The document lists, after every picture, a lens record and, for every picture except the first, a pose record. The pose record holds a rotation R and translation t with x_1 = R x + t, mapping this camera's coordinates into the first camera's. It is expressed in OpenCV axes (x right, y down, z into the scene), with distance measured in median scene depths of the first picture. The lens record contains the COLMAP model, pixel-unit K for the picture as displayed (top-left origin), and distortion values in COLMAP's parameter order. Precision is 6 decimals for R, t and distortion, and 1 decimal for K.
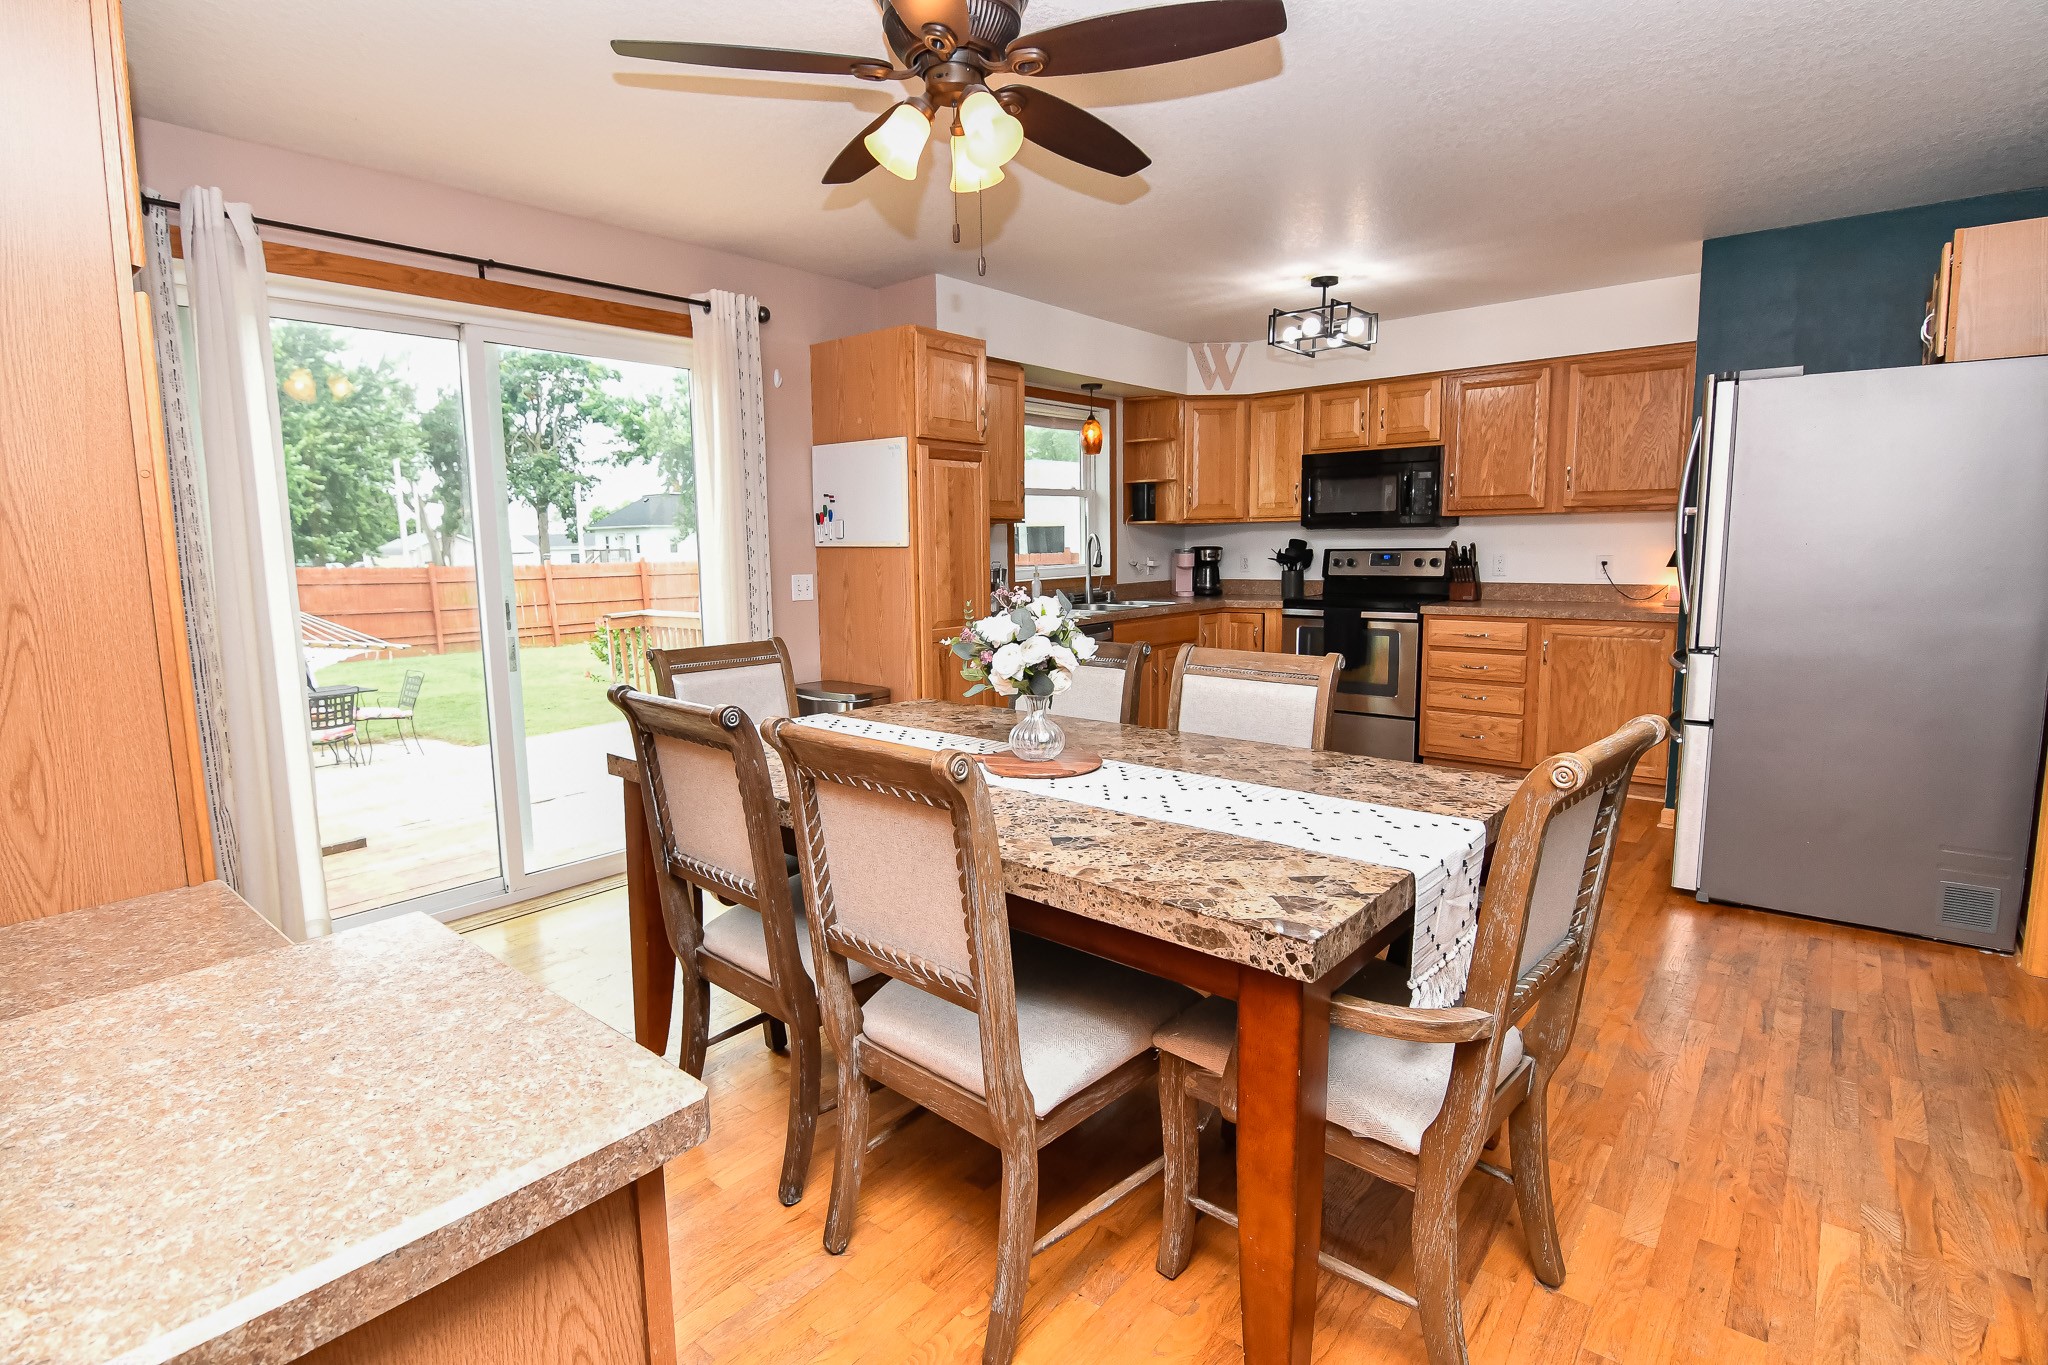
lens RADIAL K [[977.1, 0, 1015.1], [0, 977.1, 677.7], [0, 0, 1]] dist [-0.016649, -0.006295]
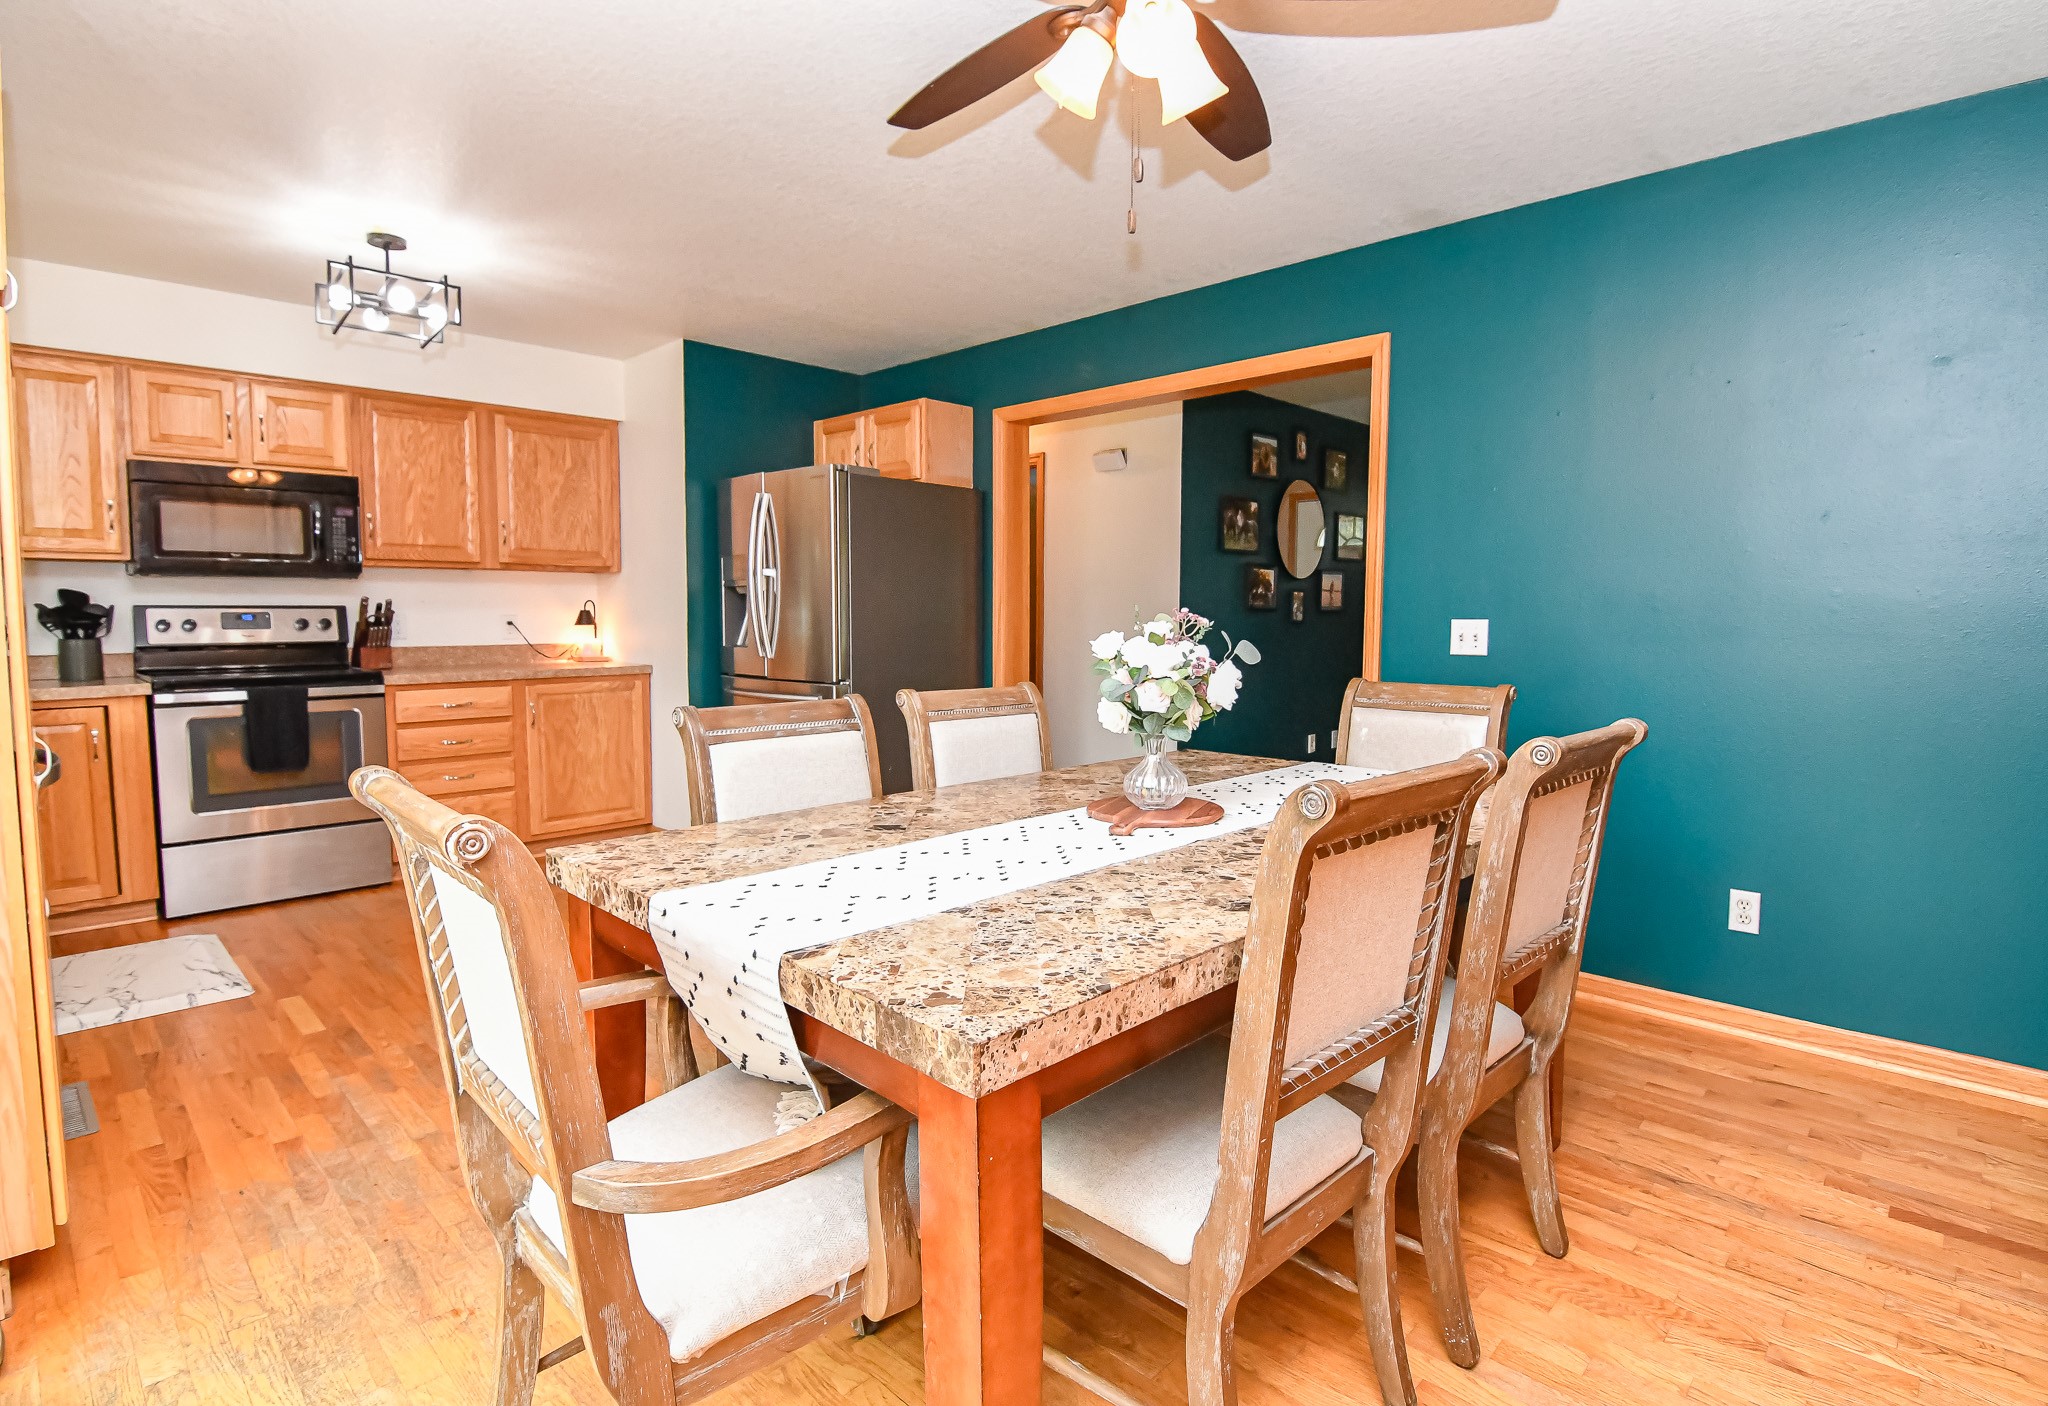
lens RADIAL K [[1033.6, 0, 982.3], [0, 1033.6, 683.6], [0, 0, 1]] dist [0.000258, 0.000361]
pose [[0.100851, -0.052954, 0.993491, -0.366020], [0.134156, 0.990186, 0.039159, -0.033366], [-0.985815, 0.129333, 0.106966, 0.414541]]
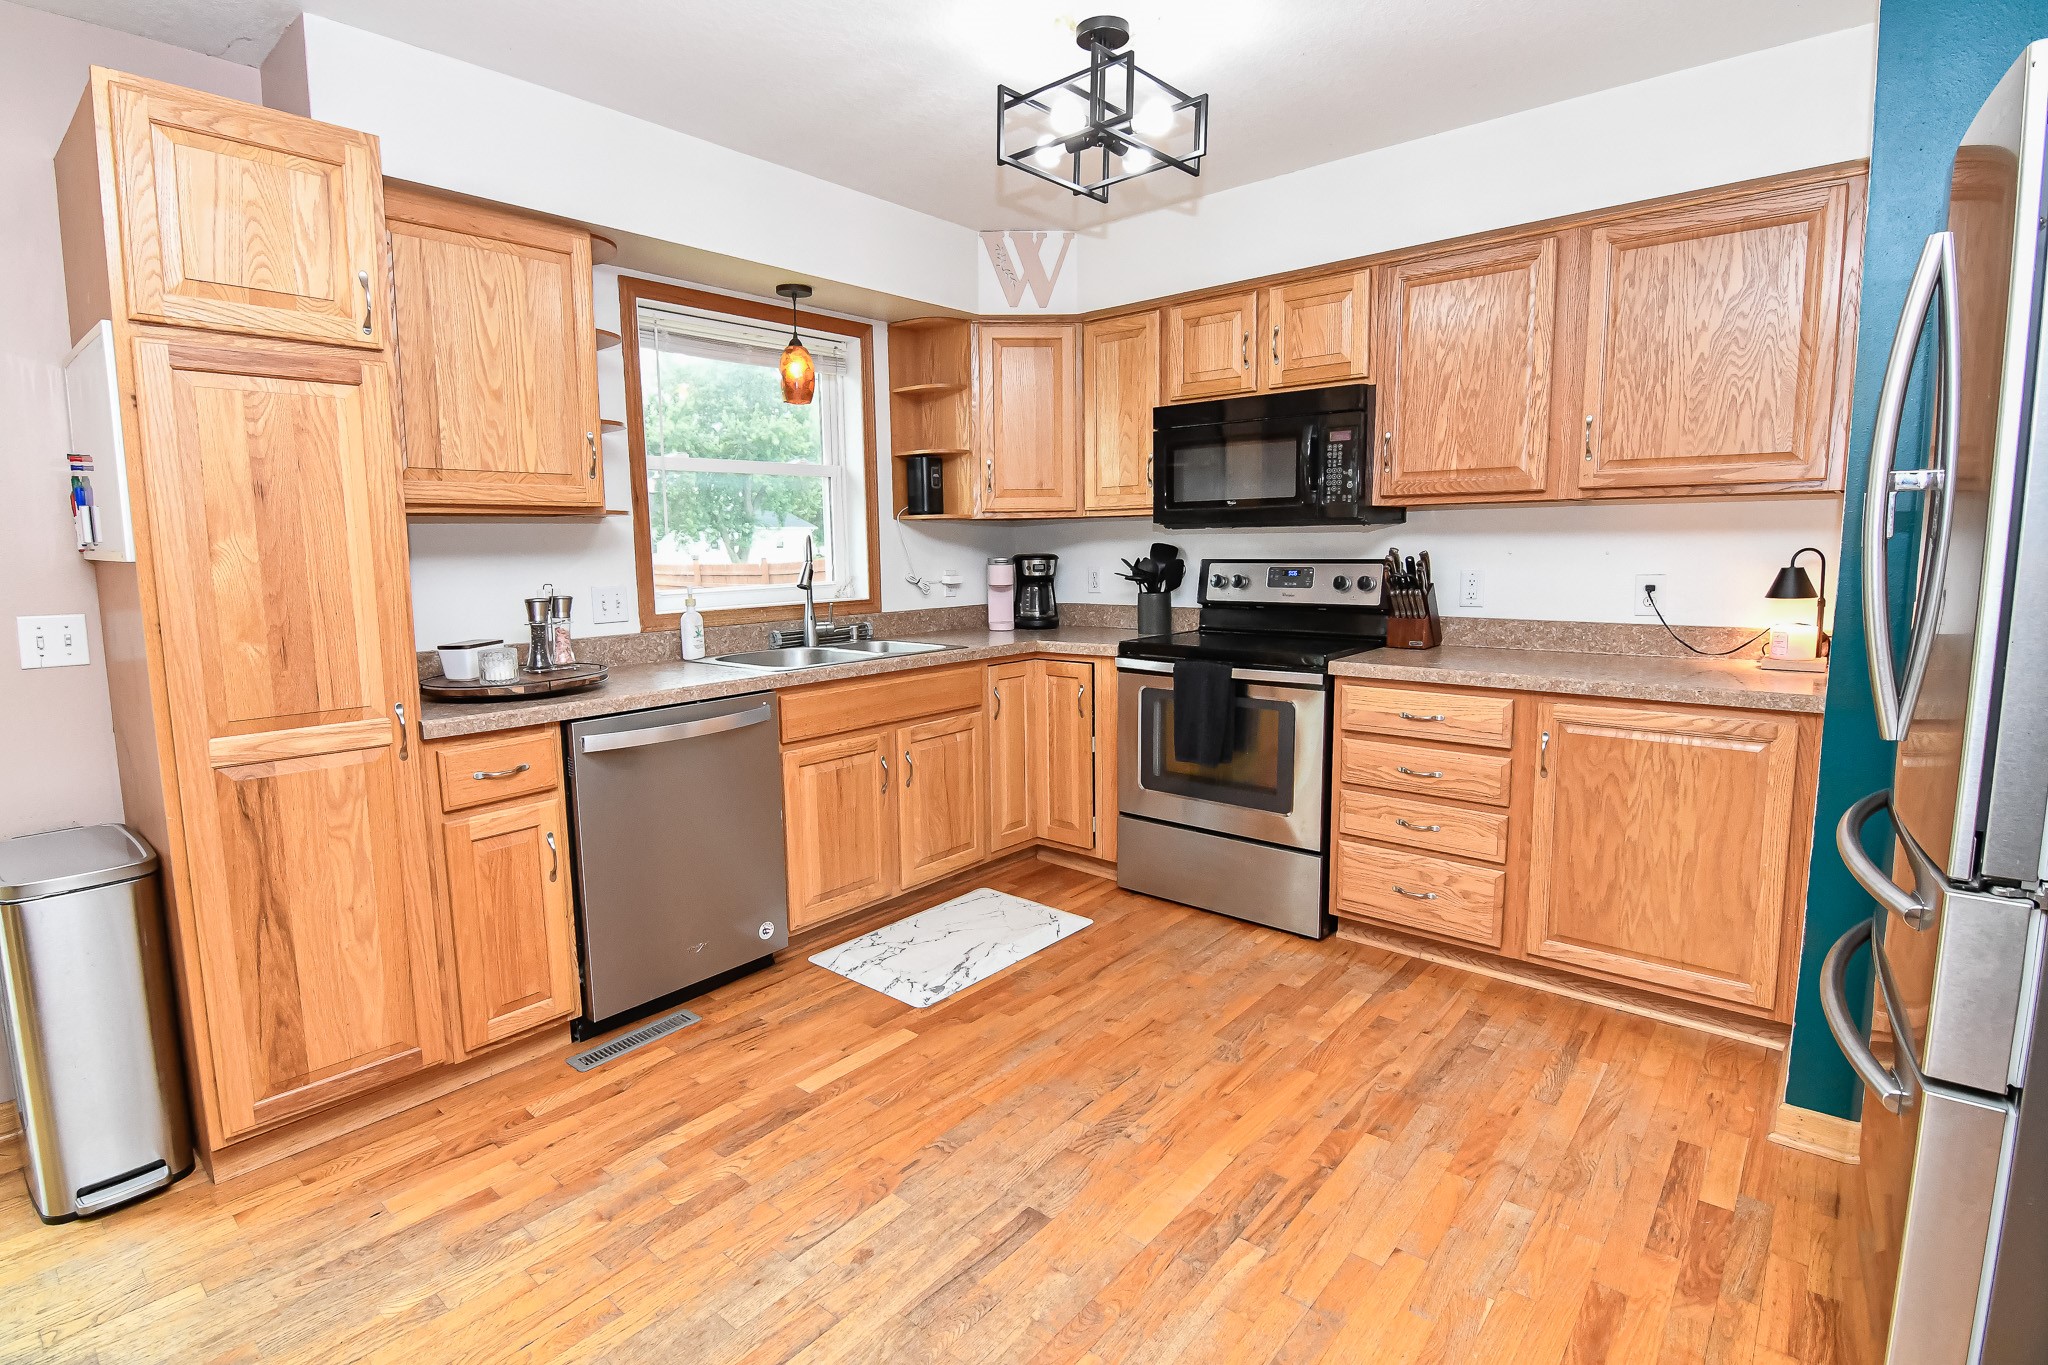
lens RADIAL K [[977.1, 0, 1020.4], [0, 977.1, 676.3], [0, 0, 1]] dist [-0.016649, -0.006295]
pose [[0.999978, 0.004369, -0.005056, 0.230141], [-0.004378, 0.999989, -0.001735, -0.061093], [0.005049, 0.001757, 0.999986, 0.410563]]
